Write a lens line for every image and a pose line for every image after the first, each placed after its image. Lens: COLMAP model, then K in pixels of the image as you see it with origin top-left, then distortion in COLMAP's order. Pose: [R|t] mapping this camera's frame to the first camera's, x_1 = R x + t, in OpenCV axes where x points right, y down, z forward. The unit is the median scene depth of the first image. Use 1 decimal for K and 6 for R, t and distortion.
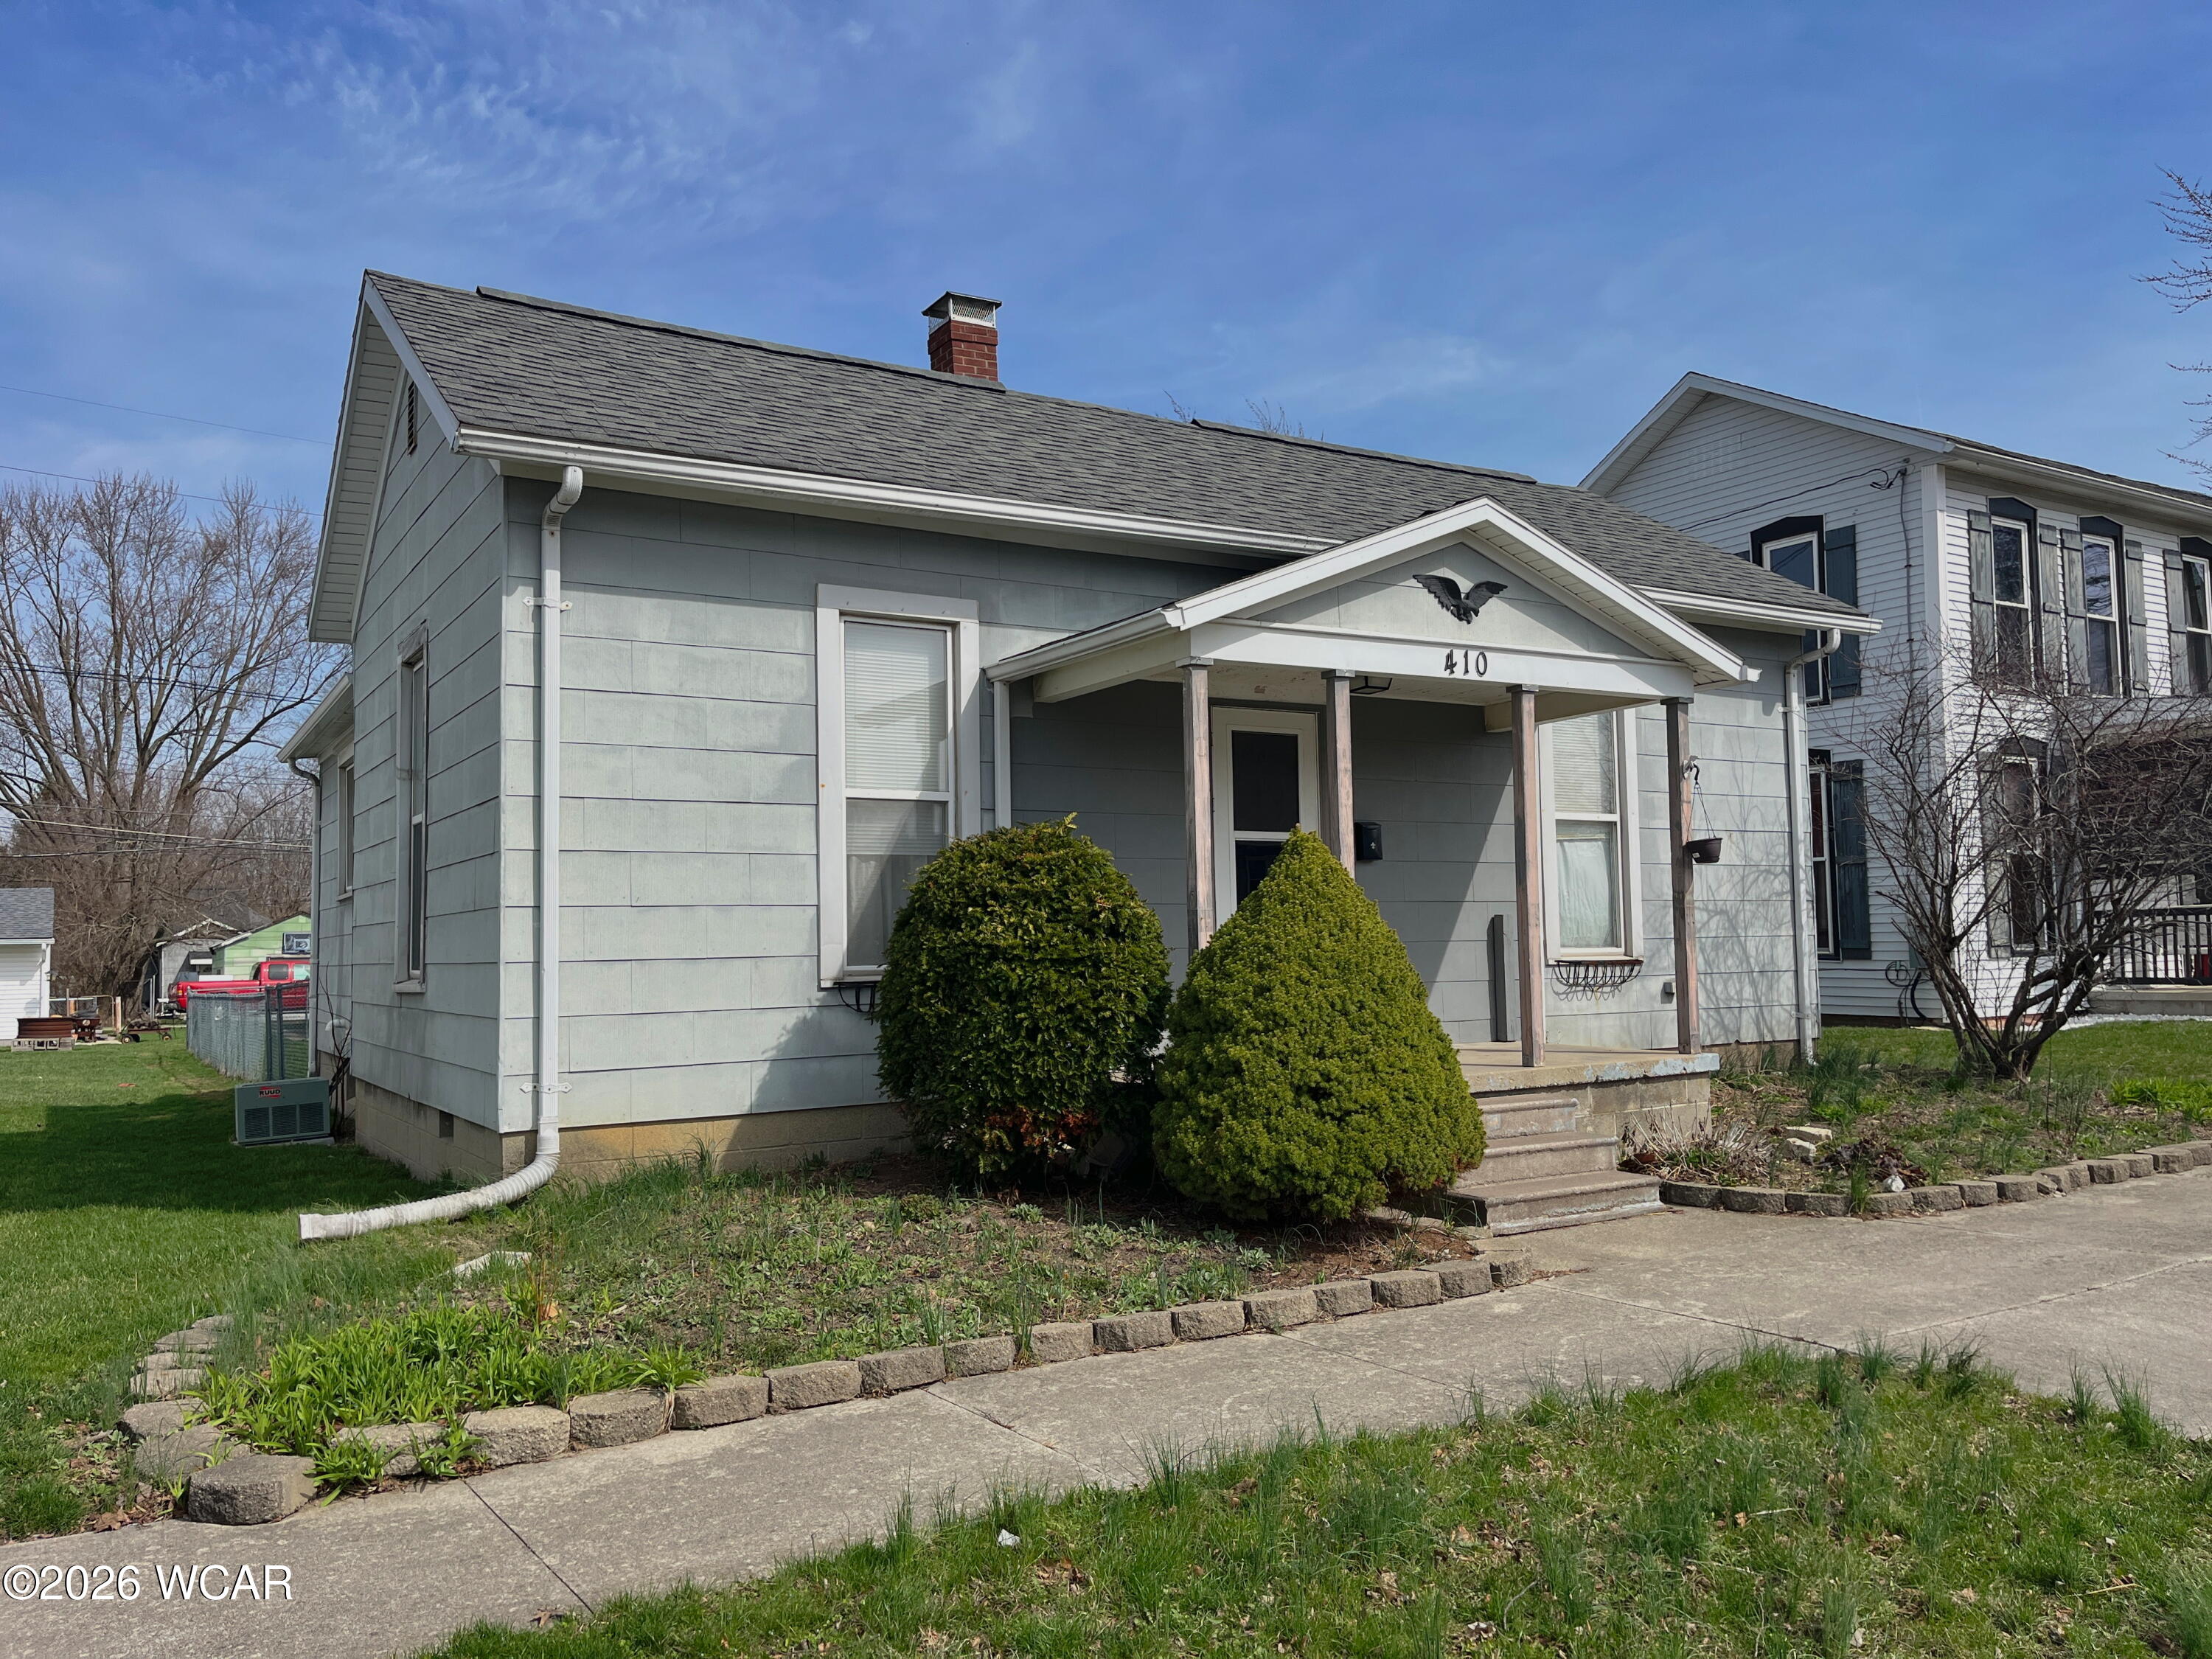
lens RADIAL K [[1685.4, 0, 1103.6], [0, 1685.4, 828.7], [0, 0, 1]] dist [0.001961, -0.095419]
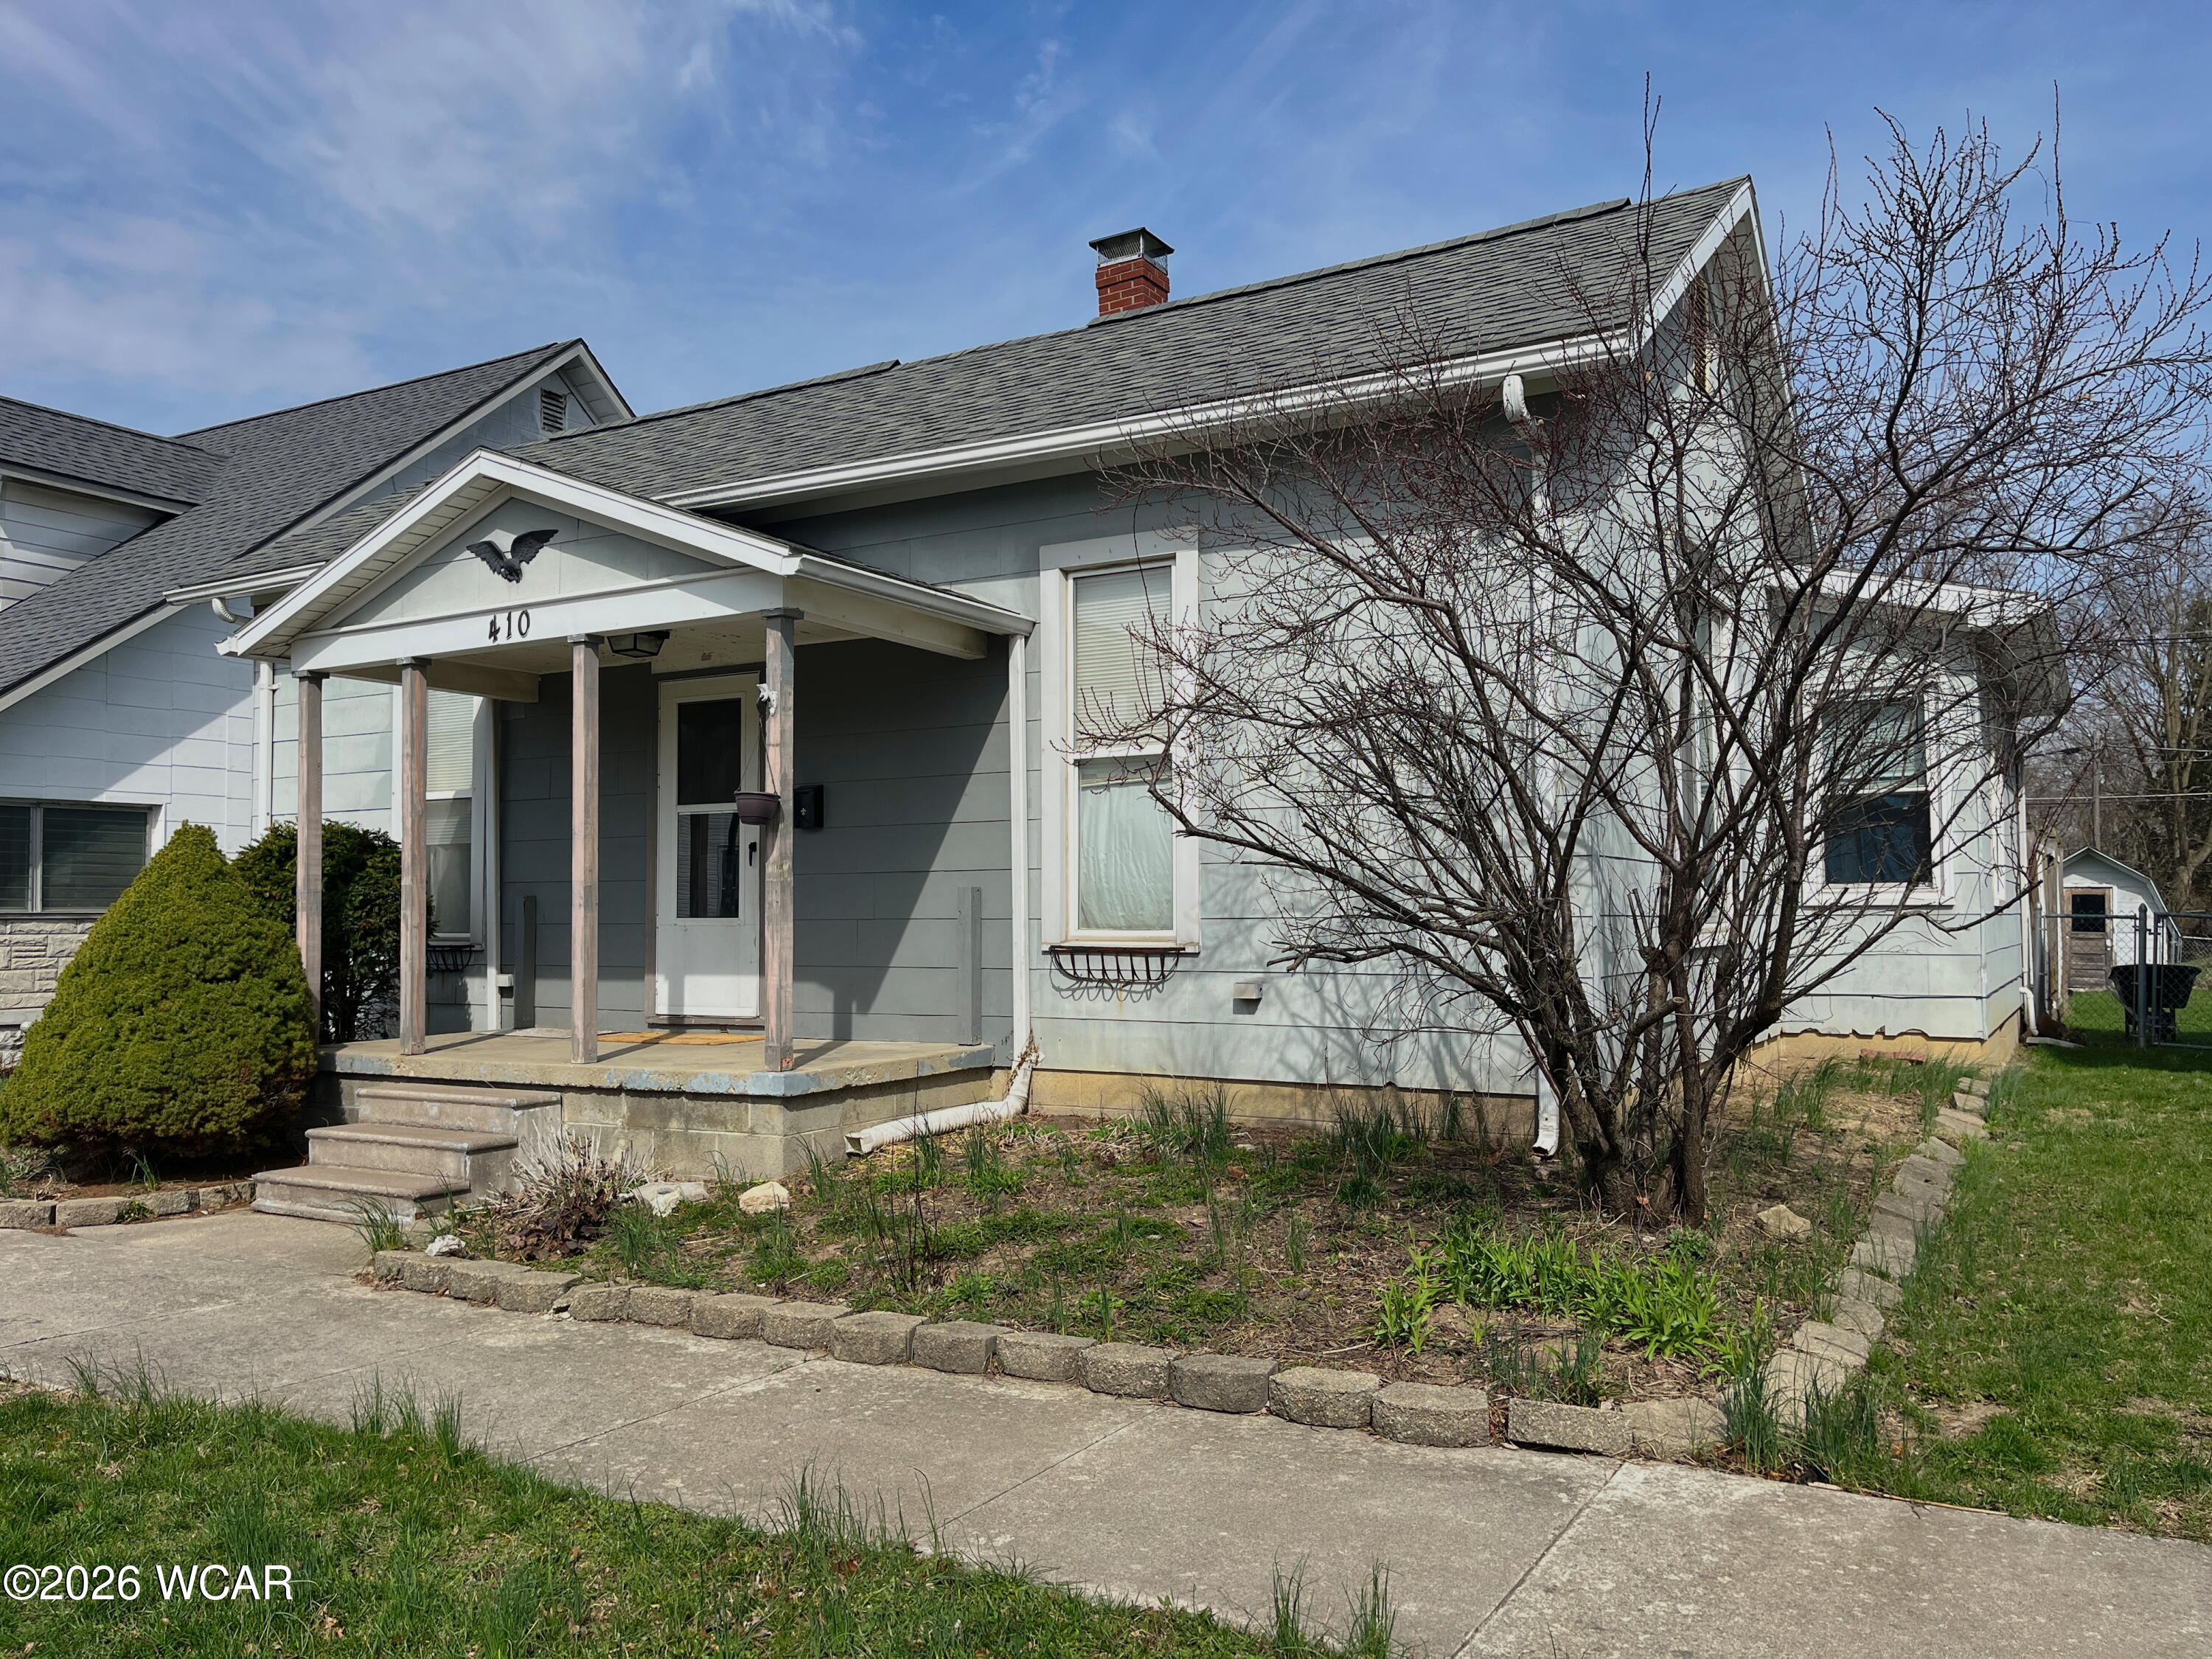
lens RADIAL K [[1665.9, 0, 1109.4], [0, 1665.9, 827.2], [0, 0, 1]] dist [0.064029, -0.092810]
pose [[0.477283, -0.030213, -0.878230, 1.177863], [0.058048, 0.998310, -0.002797, 0.035347], [0.876830, -0.049644, 0.478230, 0.828679]]
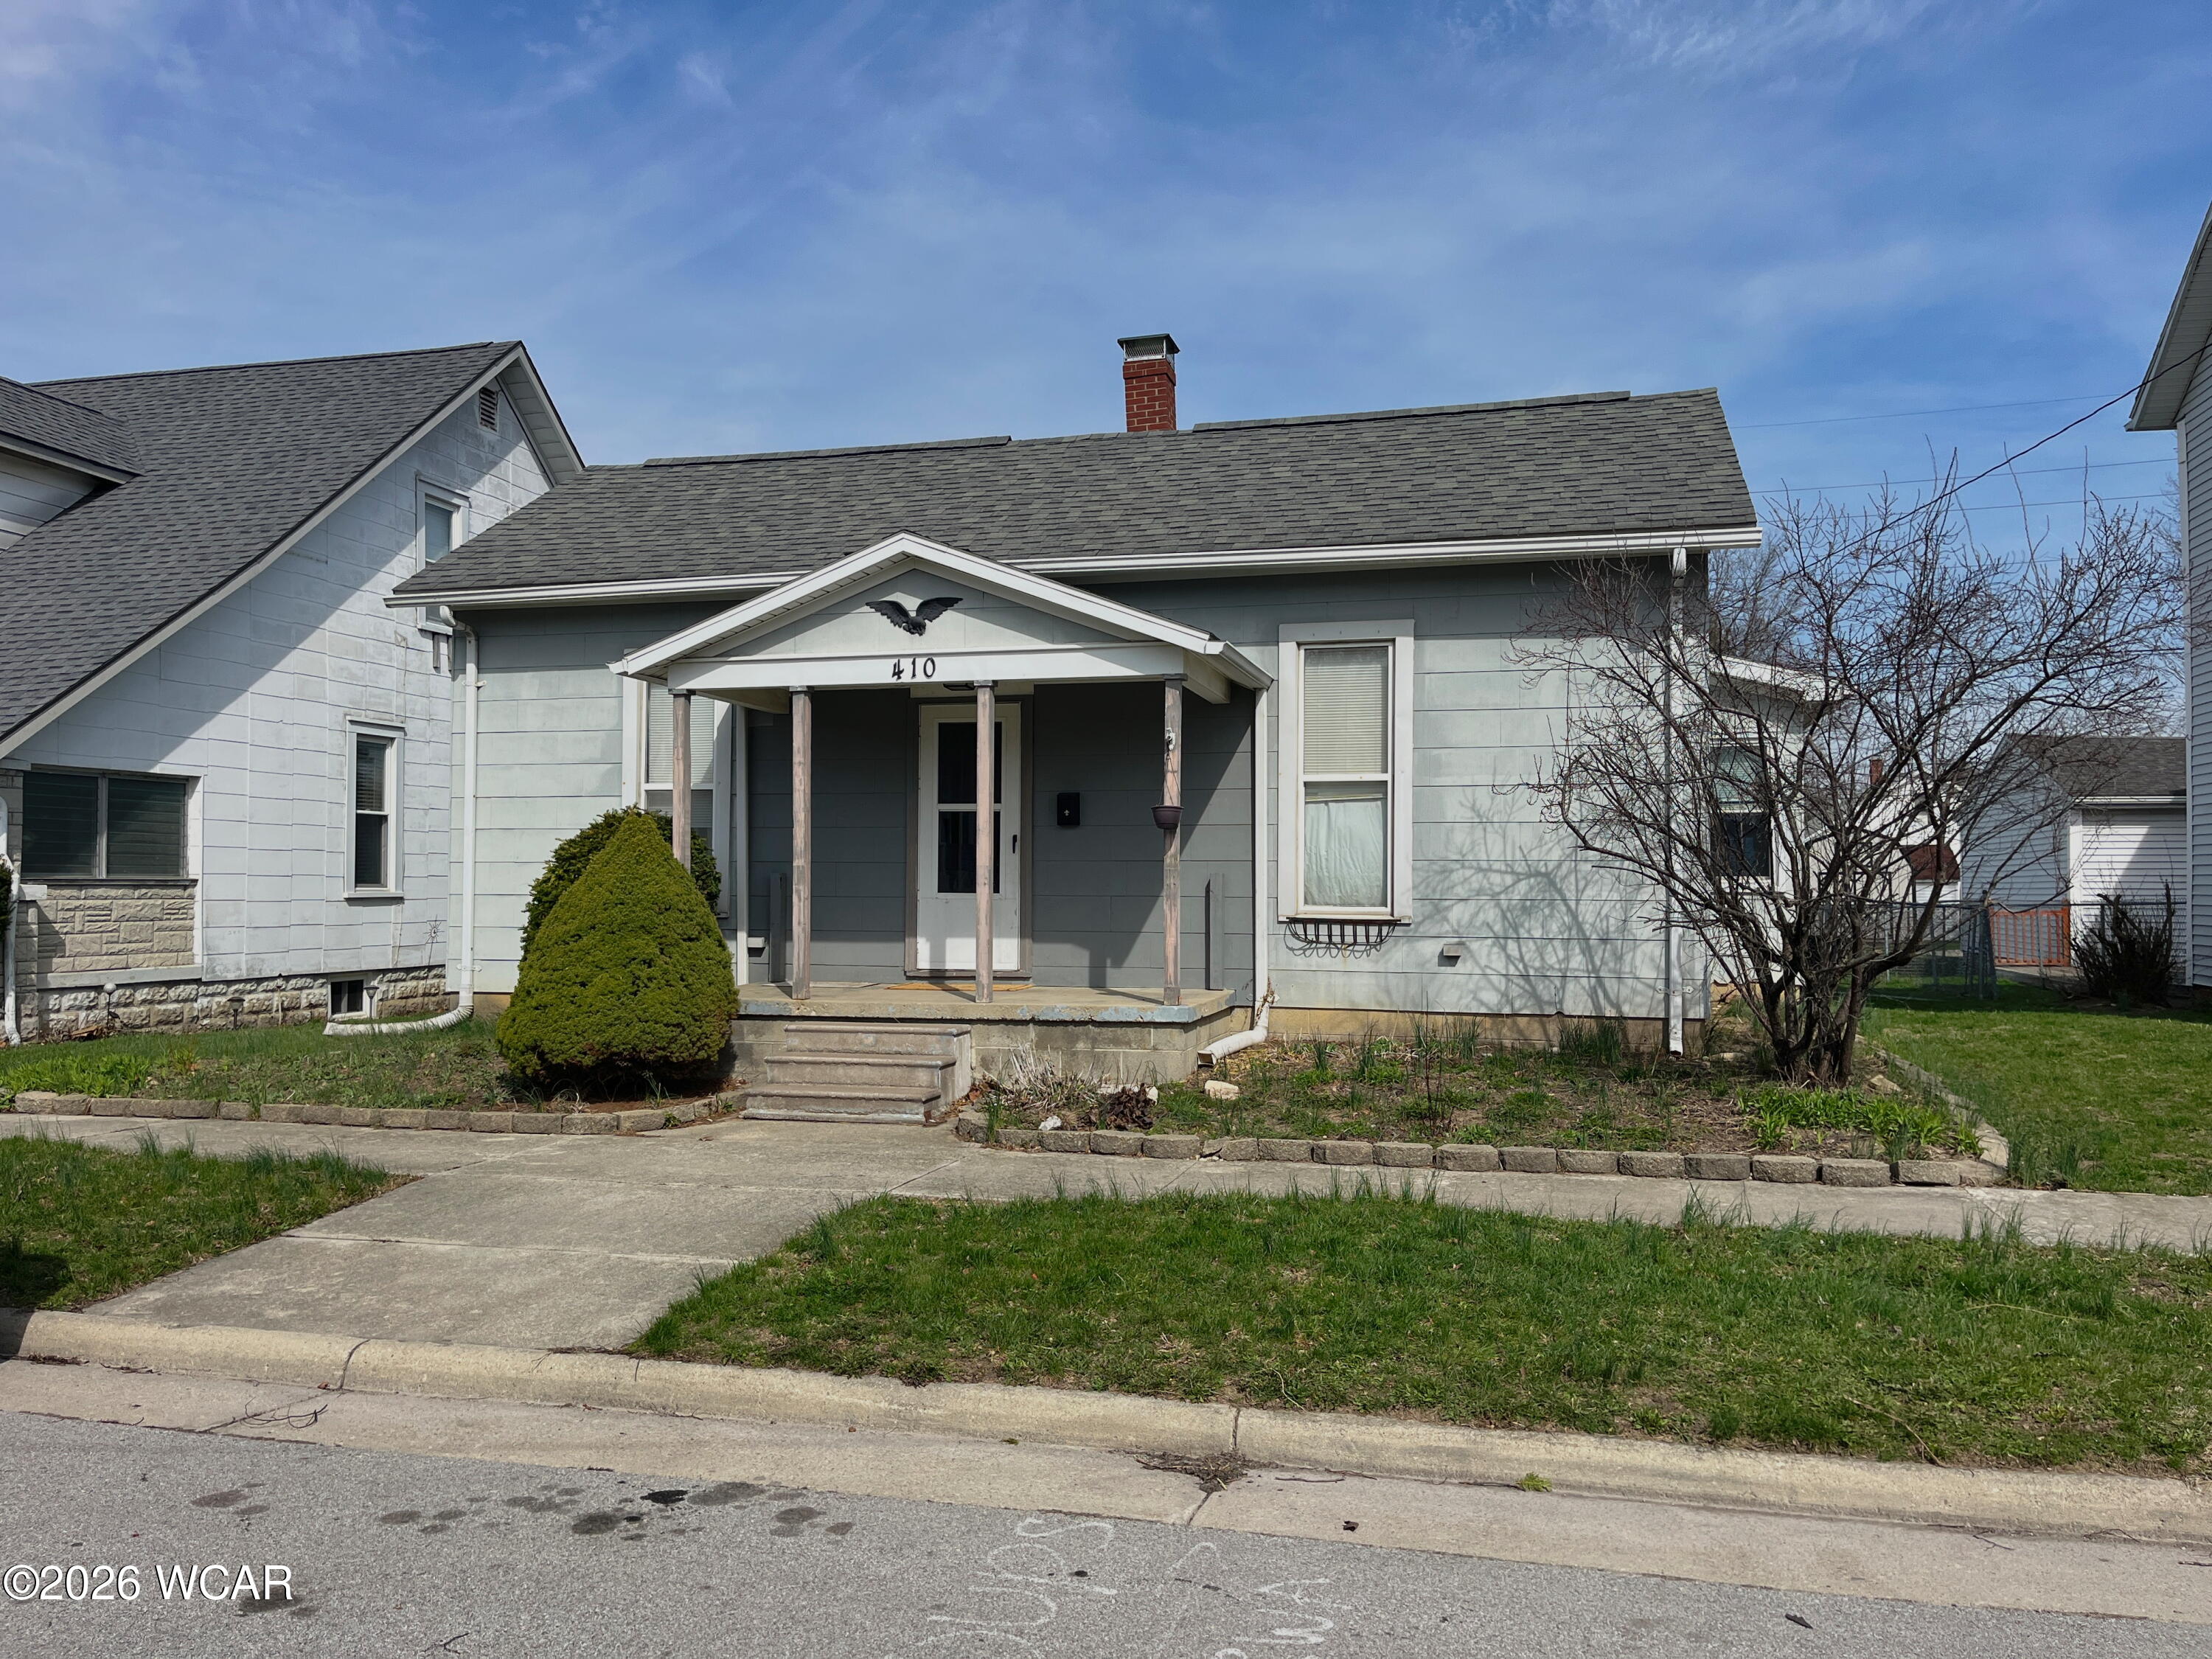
lens RADIAL K [[1665.9, 0, 1109.4], [0, 1665.9, 827.2], [0, 0, 1]] dist [0.064029, -0.092810]
pose [[0.687678, -0.003883, -0.726006, 1.175740], [0.032229, 0.999163, 0.025183, -0.009197], [0.725300, -0.040716, 0.687228, 0.262090]]
